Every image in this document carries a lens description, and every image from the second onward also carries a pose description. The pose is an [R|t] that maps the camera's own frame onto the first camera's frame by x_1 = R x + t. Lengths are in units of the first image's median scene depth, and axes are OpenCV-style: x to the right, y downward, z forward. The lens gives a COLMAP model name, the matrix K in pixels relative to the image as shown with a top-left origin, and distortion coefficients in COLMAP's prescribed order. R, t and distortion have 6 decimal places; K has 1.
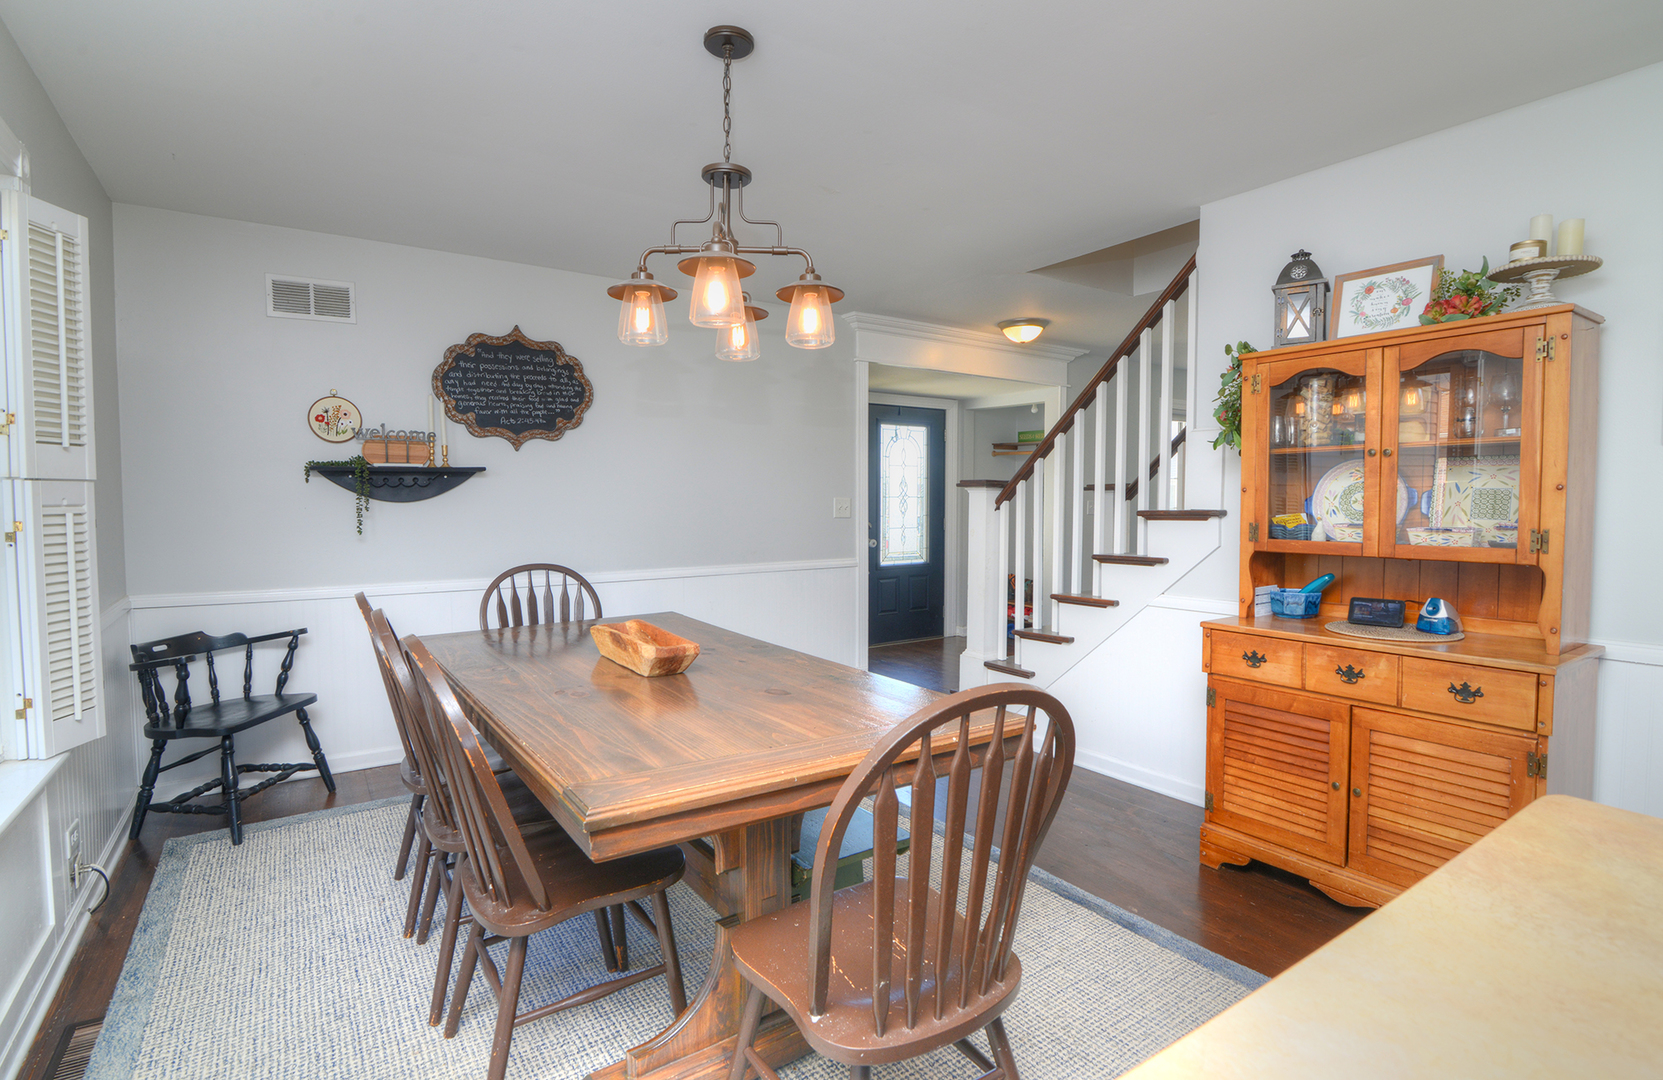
lens RADIAL K [[812.9, 0, 831.5], [0, 812.9, 540.0], [0, 0, 1]] dist [-0.000736, 0.000022]
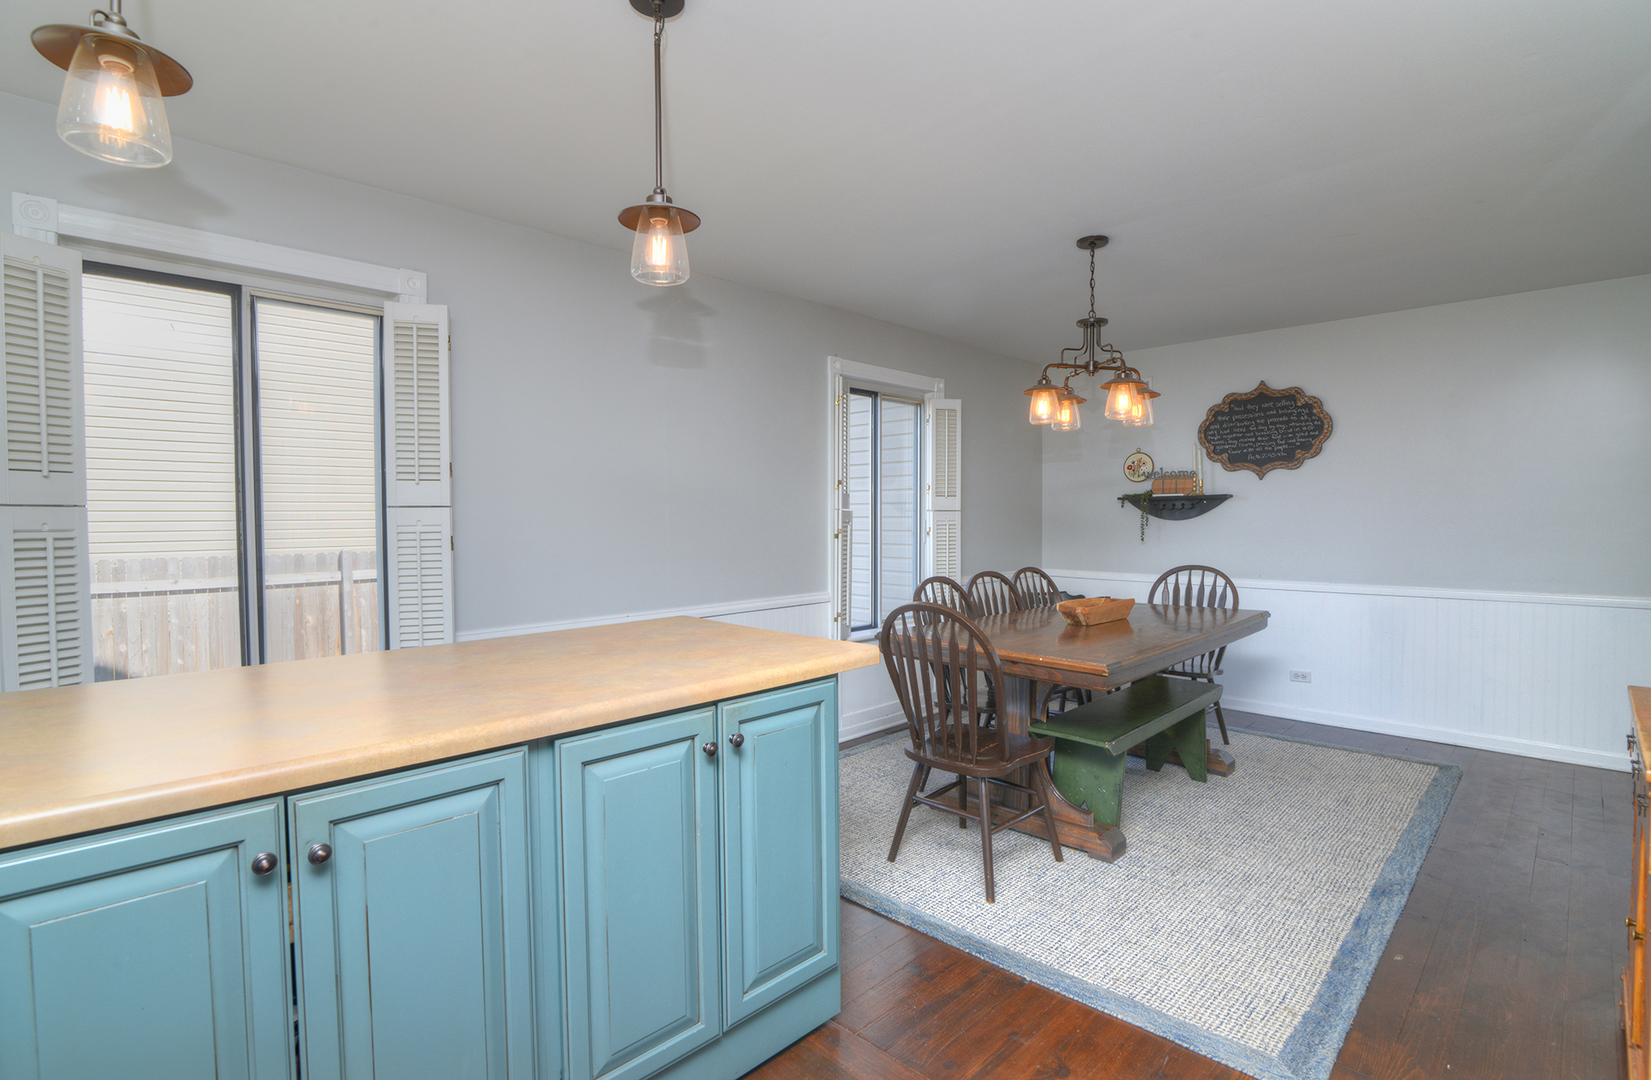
lens RADIAL K [[789.5, 0, 825.5], [0, 789.5, 540.0], [0, 0, 1]] dist [-0.000358, -0.000039]
pose [[0.211320, 0.026430, -0.977060, 0.700170], [-0.048119, 0.998704, 0.016608, -0.004751], [0.976232, 0.043506, 0.212317, 0.091520]]
